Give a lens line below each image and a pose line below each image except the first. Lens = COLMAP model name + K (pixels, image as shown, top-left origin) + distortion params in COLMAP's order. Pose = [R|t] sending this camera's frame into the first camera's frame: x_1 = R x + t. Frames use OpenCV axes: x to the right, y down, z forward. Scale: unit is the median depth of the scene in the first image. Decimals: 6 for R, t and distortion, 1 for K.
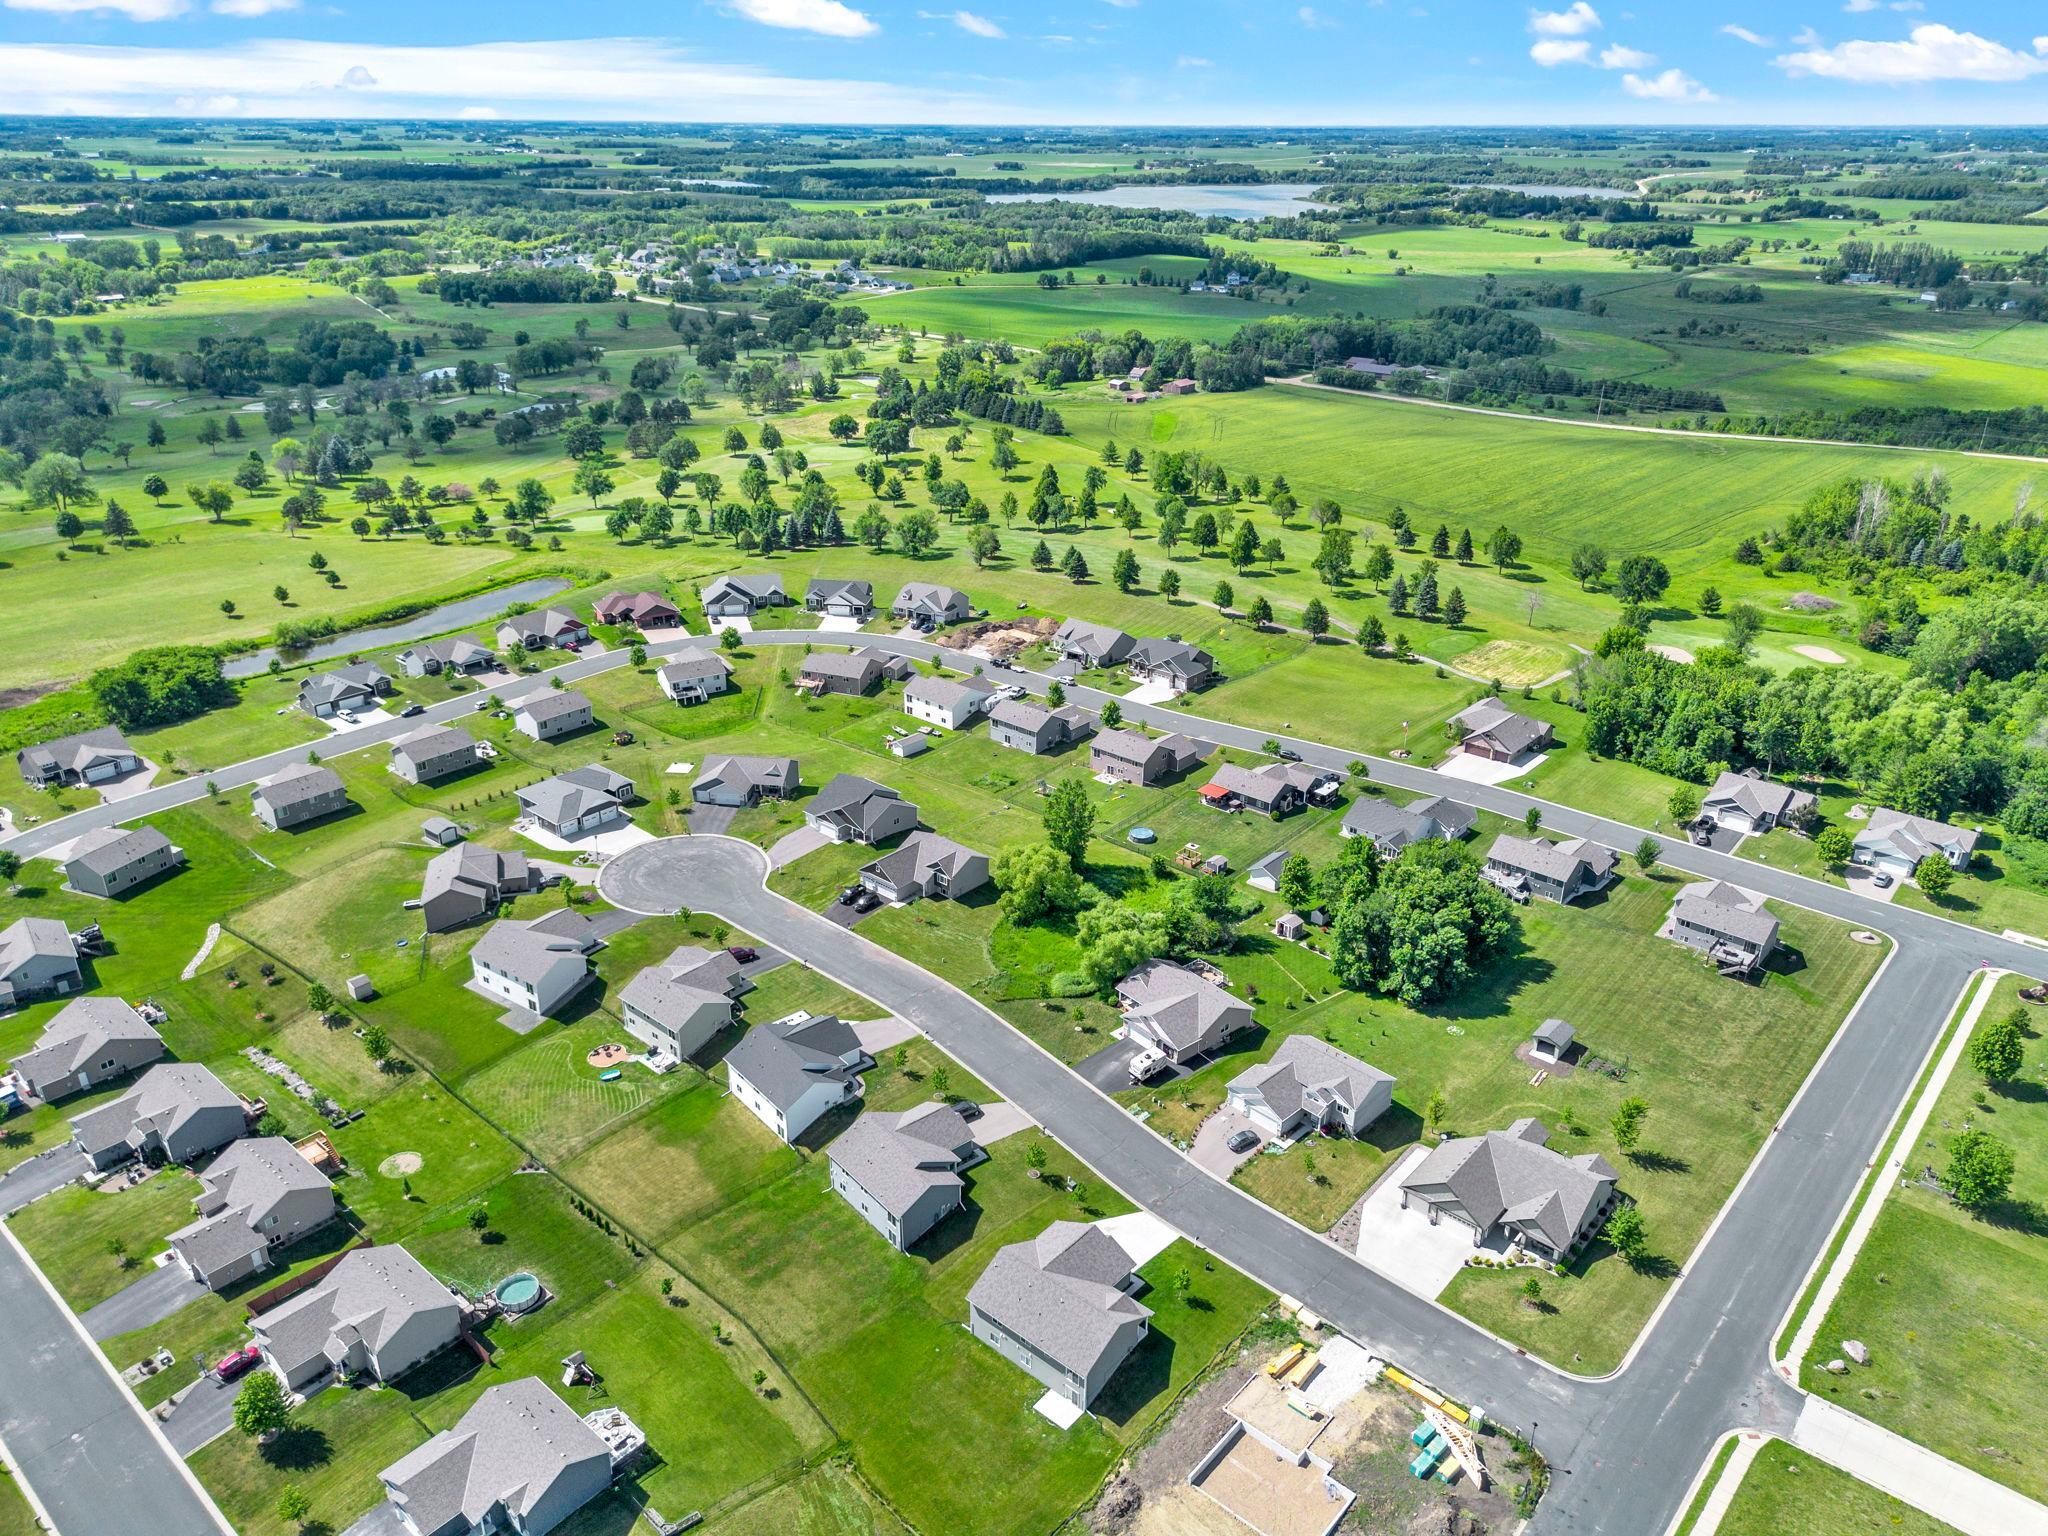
lens RADIAL K [[1444.3, 0, 1028.2], [0, 1444.3, 766.8], [0, 0, 1]] dist [0.066465, -0.062994]
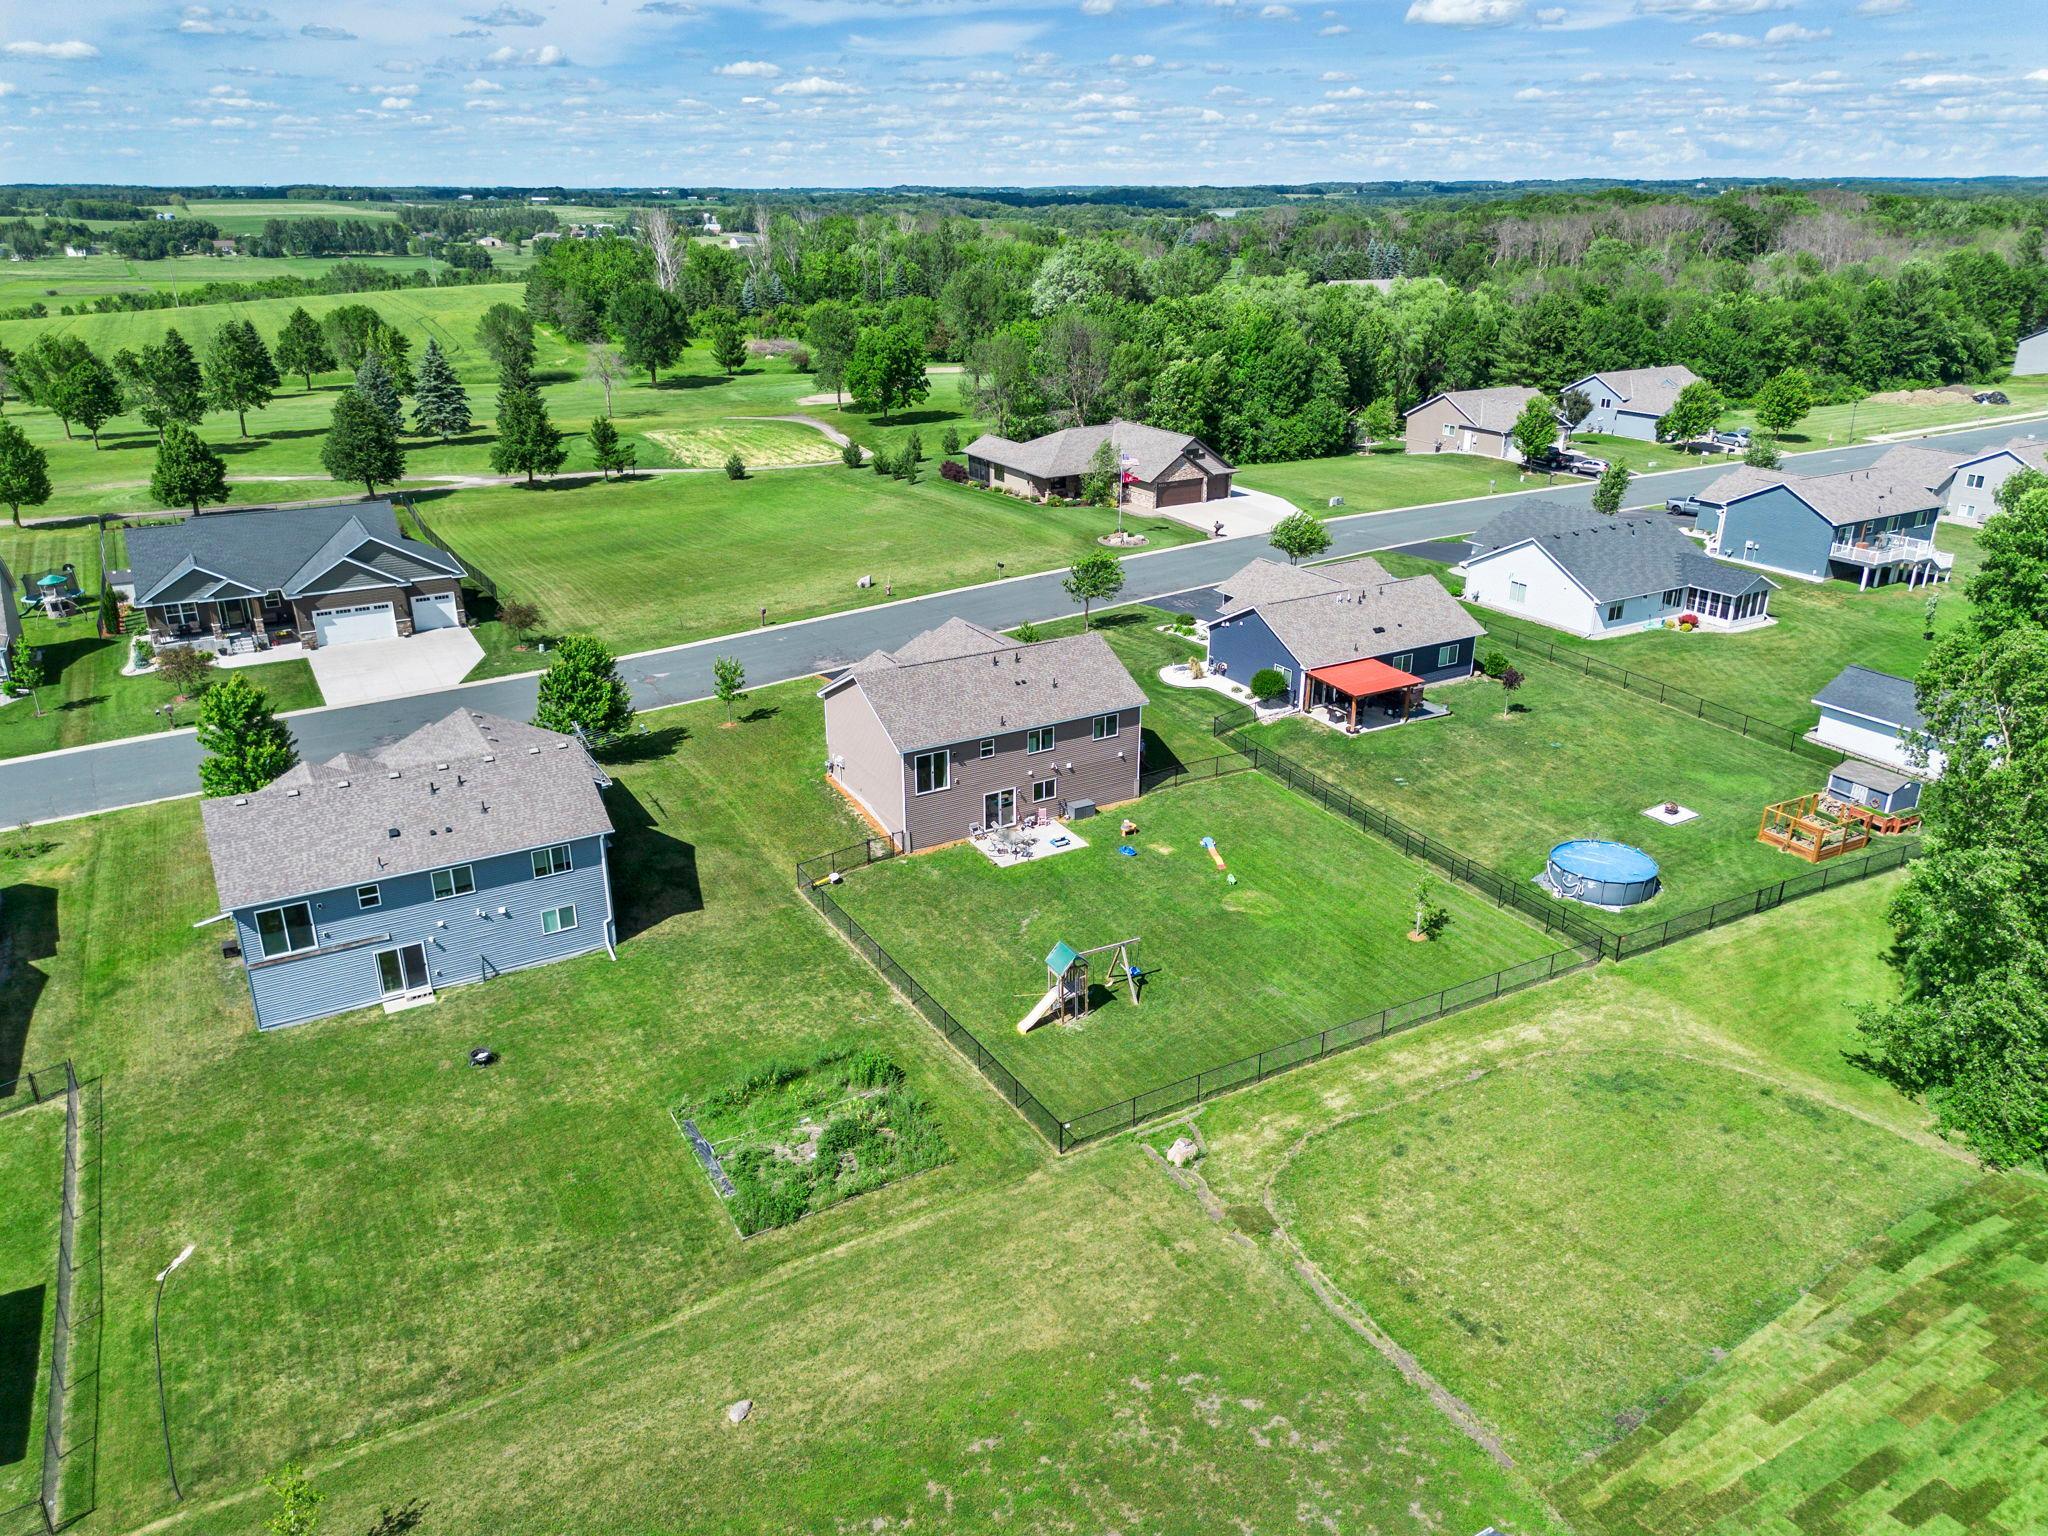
lens RADIAL K [[1450.6, 0, 1024.0], [0, 1450.6, 768.0], [0, 0, 1]] dist [0.063317, -0.057075]
pose [[0.324669, -0.354862, 0.876735, -0.120406], [0.387213, 0.895579, 0.219098, -0.044251], [-0.862935, 0.268349, 0.428174, 0.722294]]
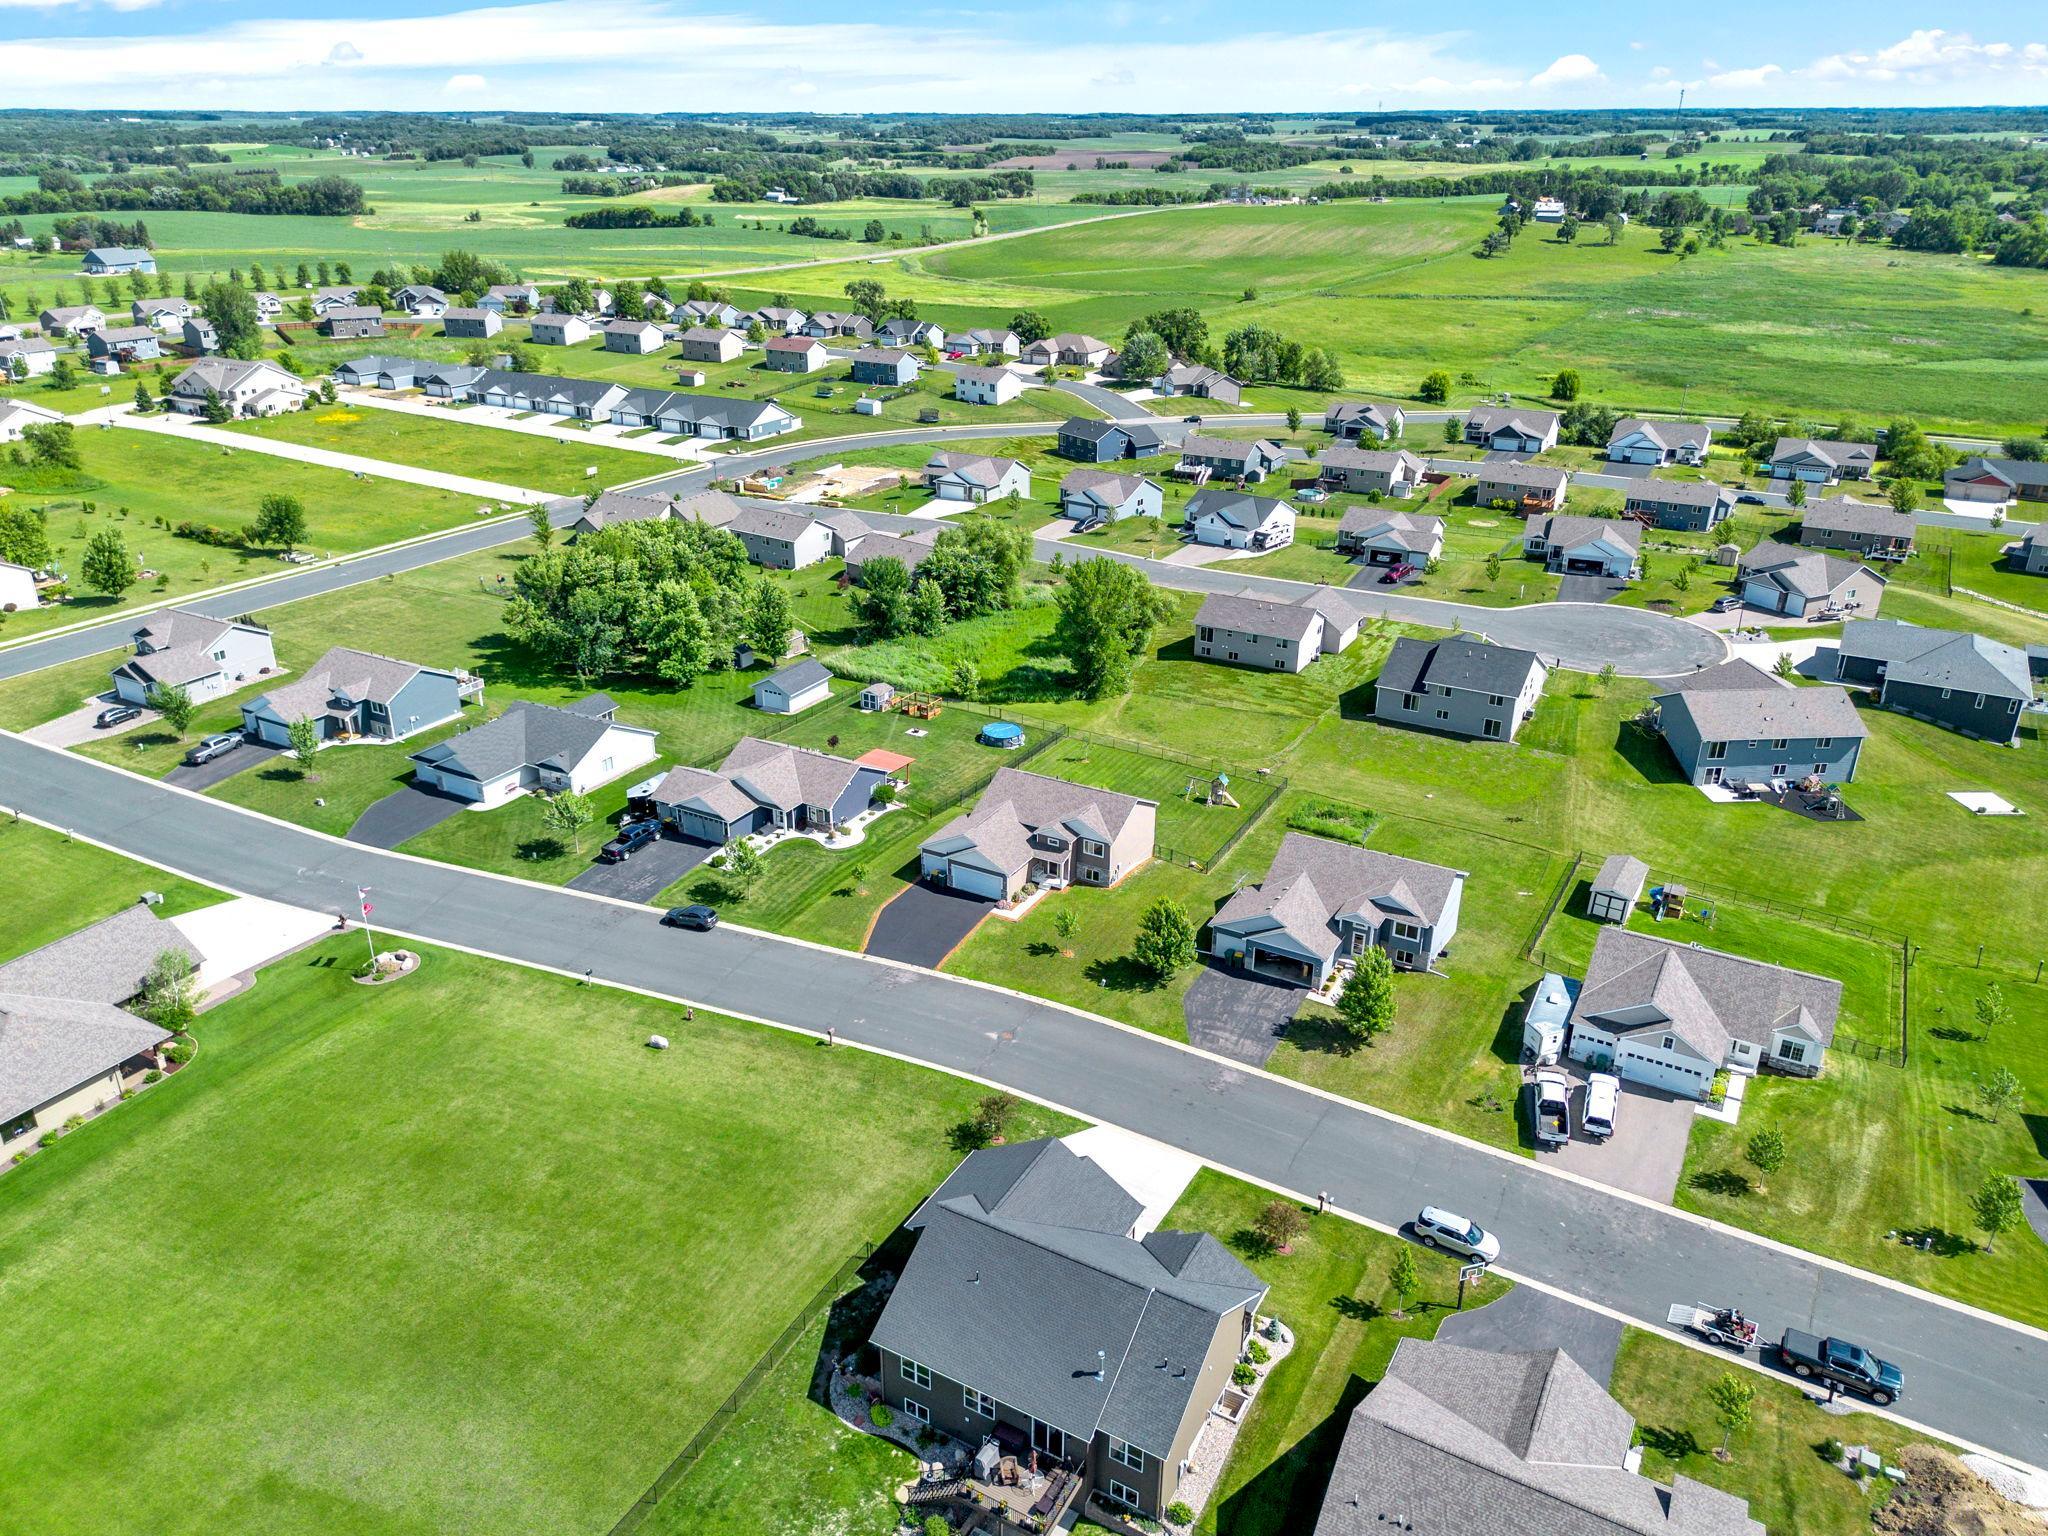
lens RADIAL K [[1469.0, 0, 1006.1], [0, 1469.0, 761.8], [0, 0, 1]] dist [0.069156, -0.061634]
pose [[-0.980725, 0.076058, -0.179982, 0.136456], [-0.081632, 0.677399, 0.731073, -0.284057], [0.177523, 0.731674, -0.658133, 1.039660]]
